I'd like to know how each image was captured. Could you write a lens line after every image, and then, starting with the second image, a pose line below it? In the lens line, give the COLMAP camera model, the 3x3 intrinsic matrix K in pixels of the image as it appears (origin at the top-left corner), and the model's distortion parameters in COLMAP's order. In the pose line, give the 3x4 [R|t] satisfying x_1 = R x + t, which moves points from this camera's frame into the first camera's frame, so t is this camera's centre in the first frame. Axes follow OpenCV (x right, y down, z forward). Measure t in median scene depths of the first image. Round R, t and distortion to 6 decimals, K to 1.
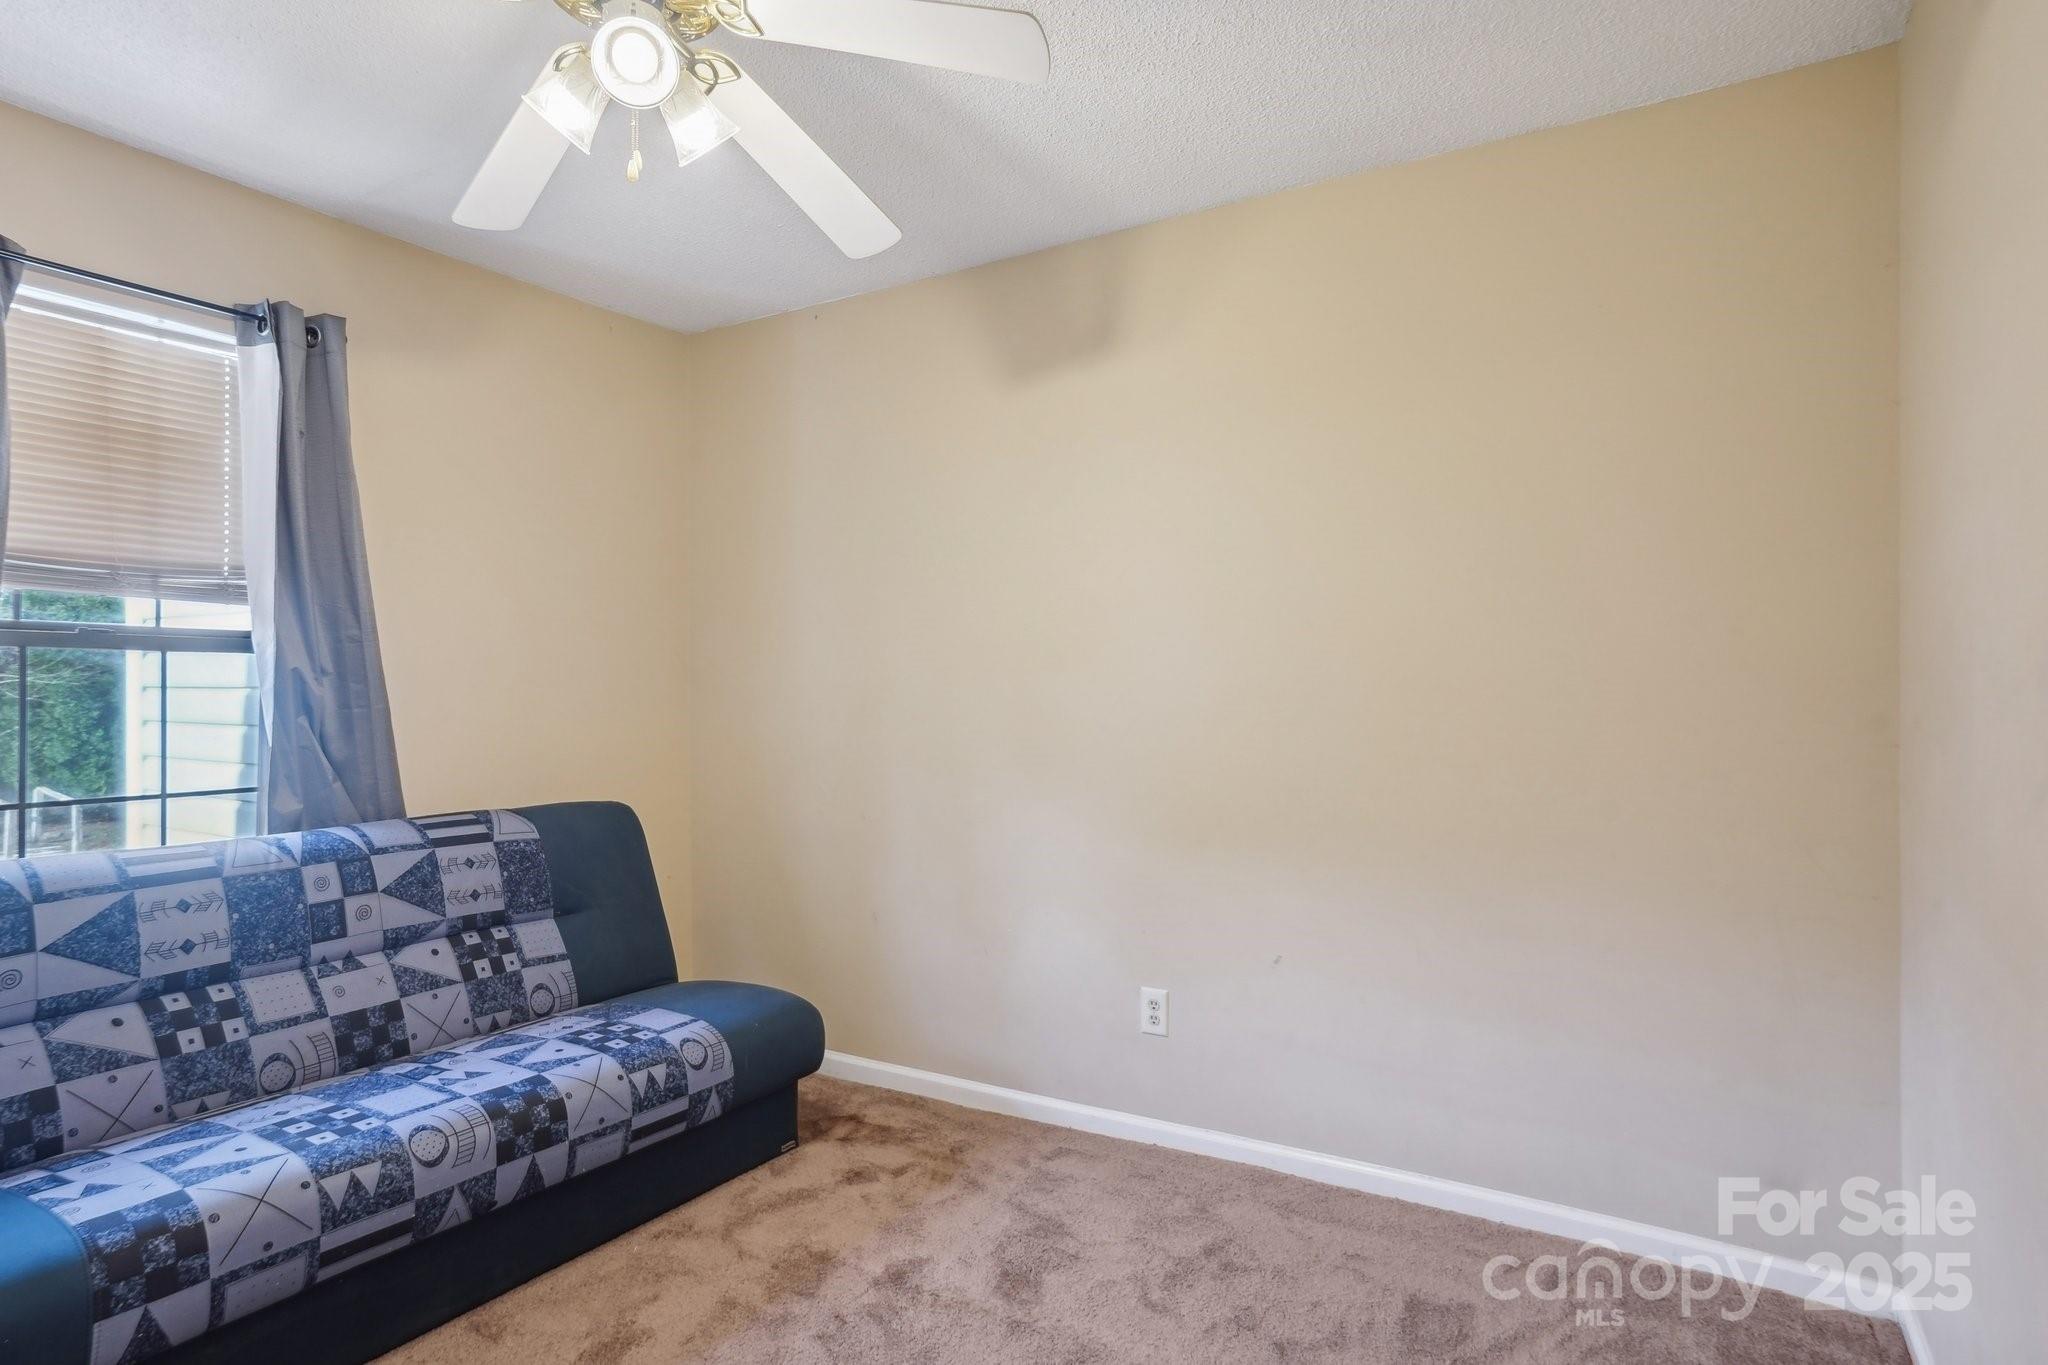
lens RADIAL K [[1118.6, 0, 1040.6], [0, 1118.6, 684.0], [0, 0, 1]] dist [-0.068028, 0.047195]
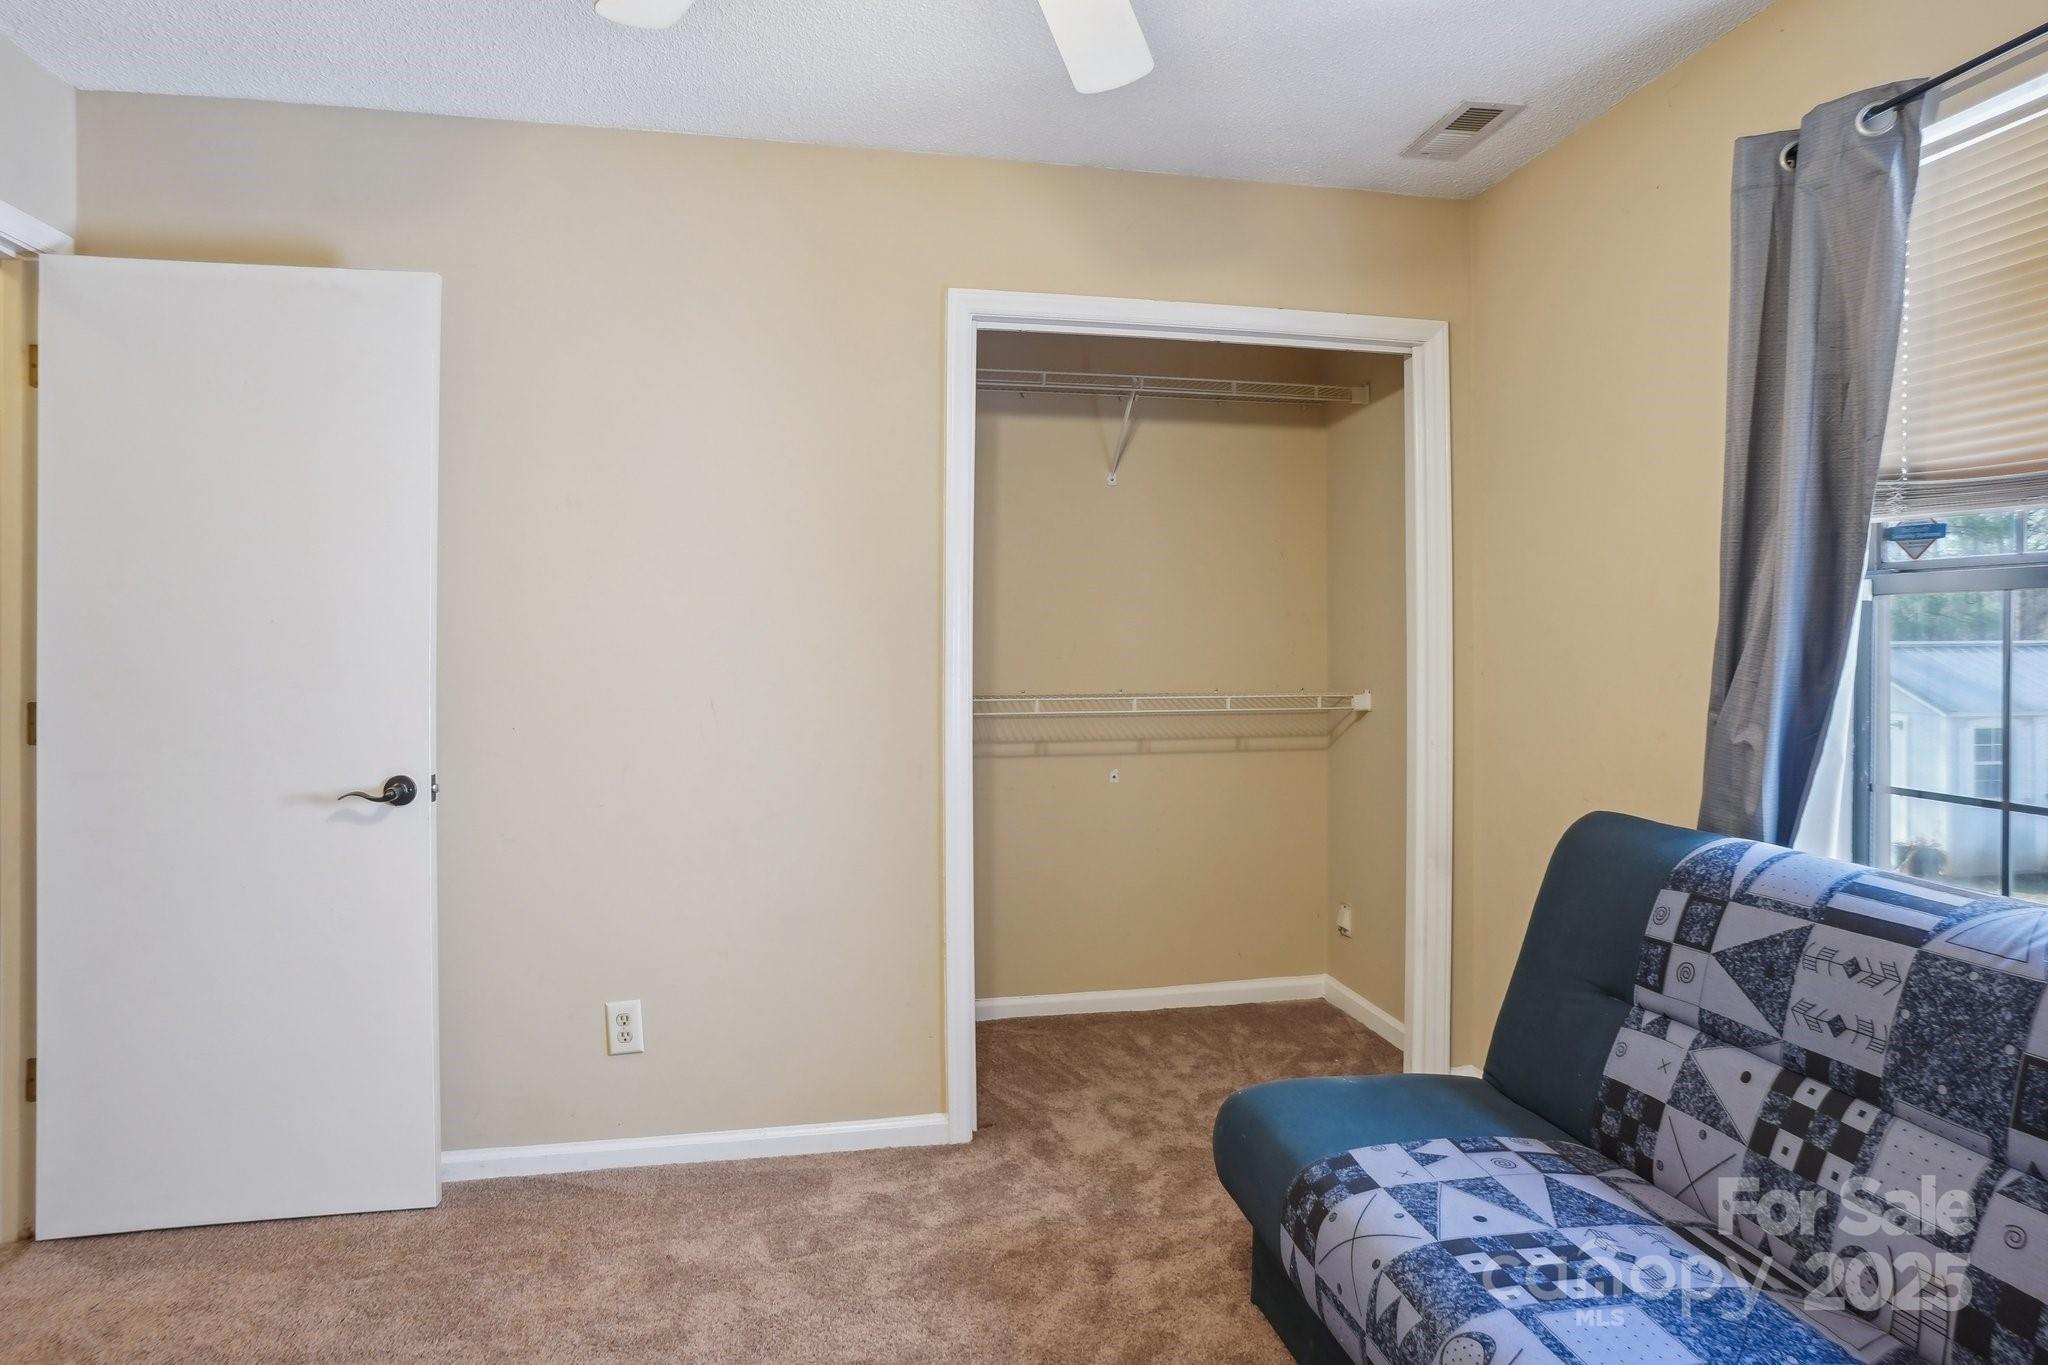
lens RADIAL K [[1146.7, 0, 1060.9], [0, 1146.7, 645.0], [0, 0, 1]] dist [-0.074099, 0.050966]
pose [[-0.727366, 0.000515, -0.686249, 0.049346], [-0.001362, 0.999997, 0.002194, 0.001504], [0.686248, 0.002531, -0.727363, 1.136930]]
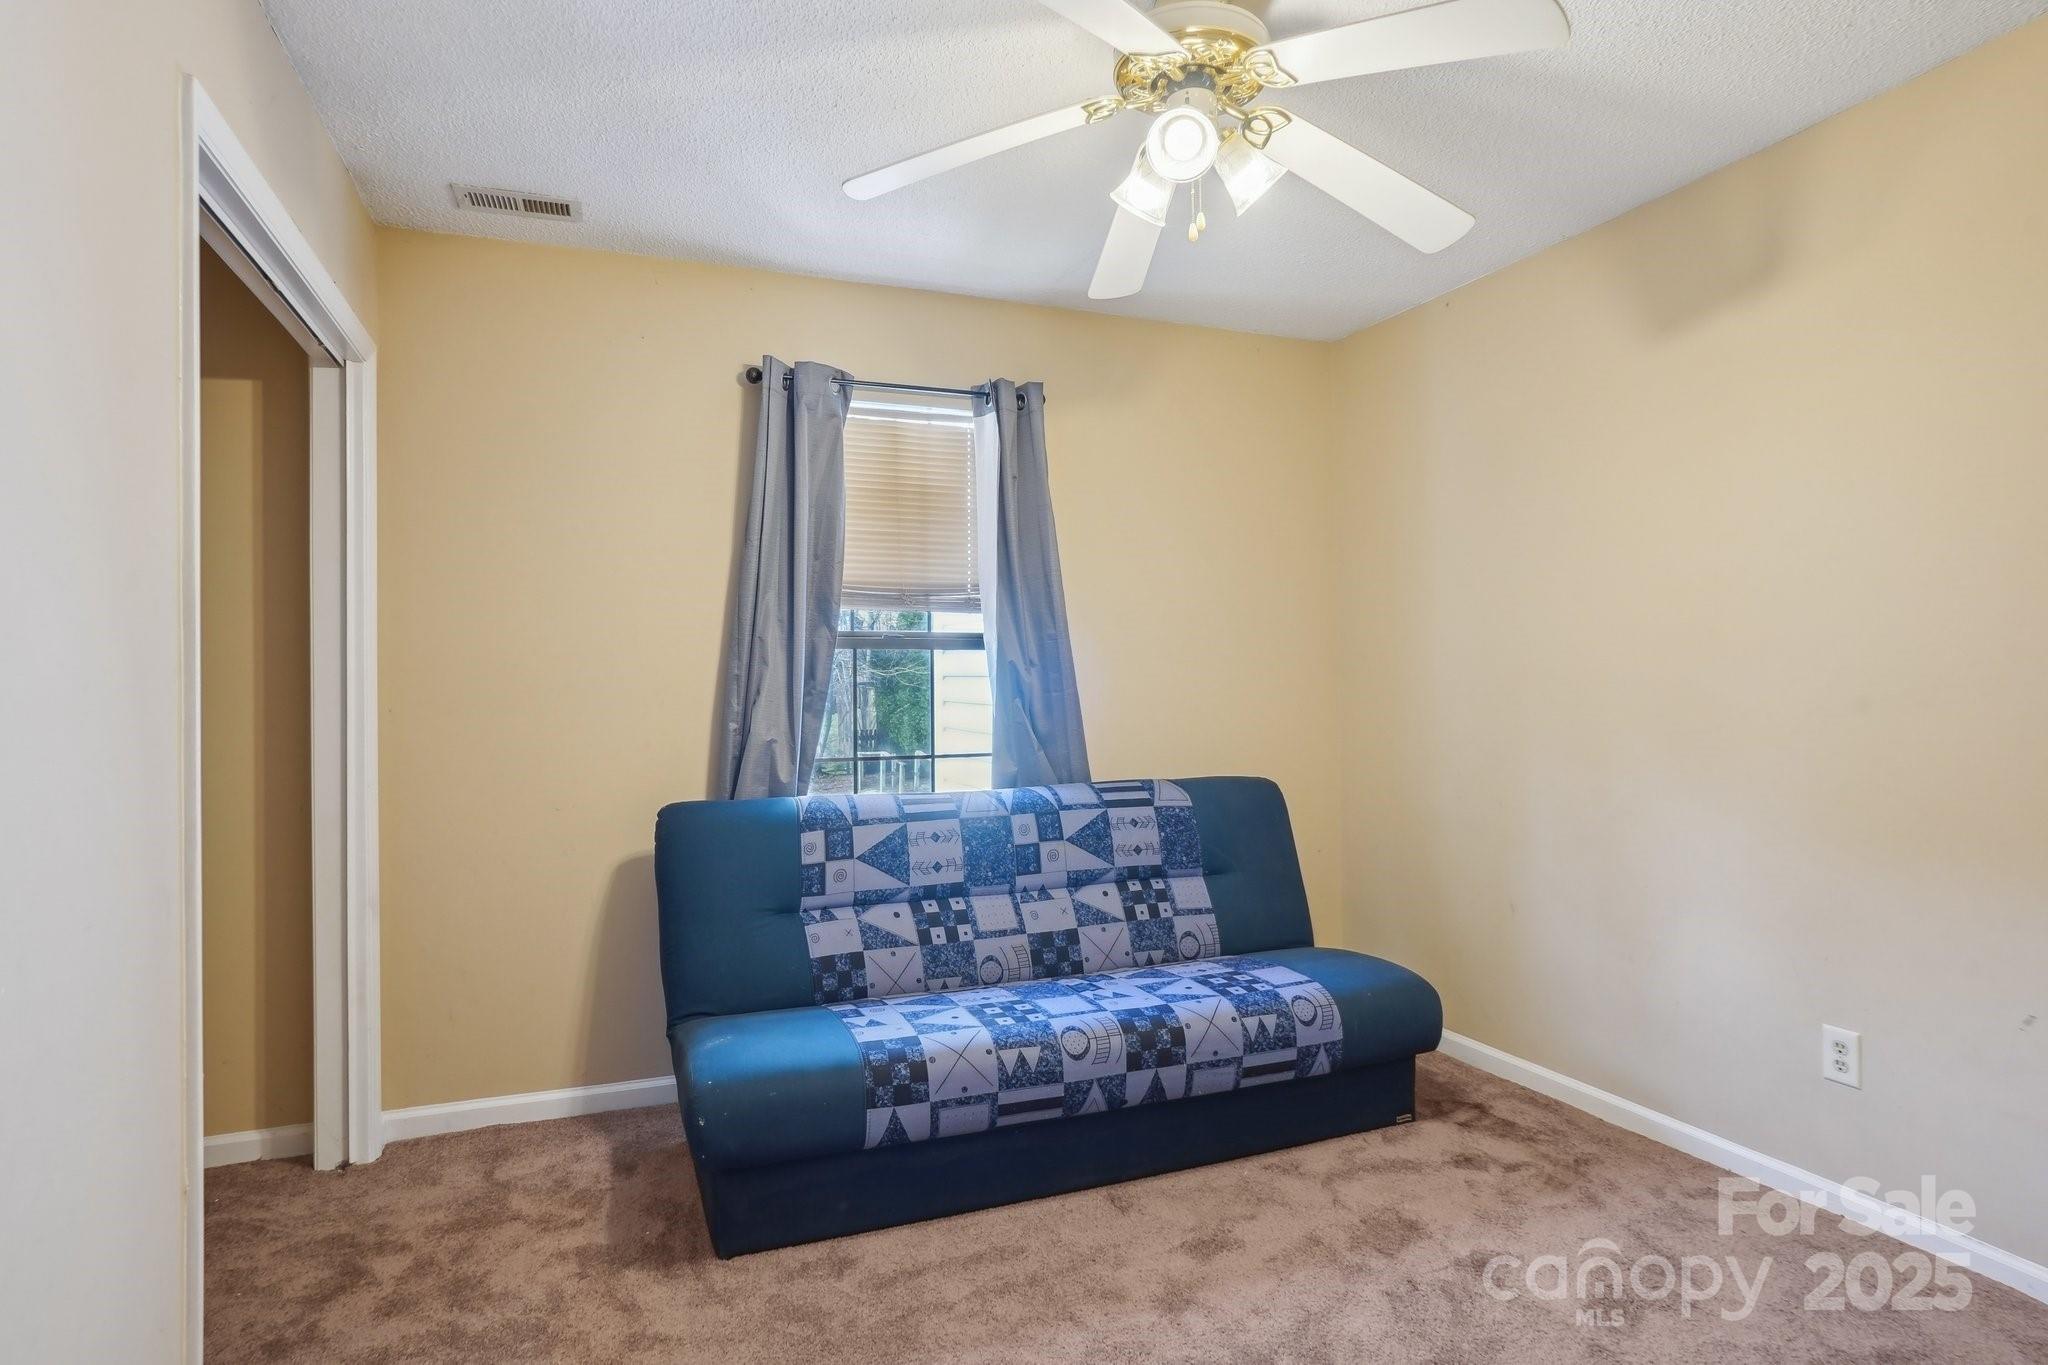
lens RADIAL K [[1103.9, 0, 1030.5], [0, 1103.9, 671.5], [0, 0, 1]] dist [-0.076136, 0.045325]
pose [[0.796885, -0.007056, -0.604089, 0.136416], [0.007643, 0.999970, -0.001597, -0.000026], [0.604082, -0.003344, 0.796915, -0.021617]]
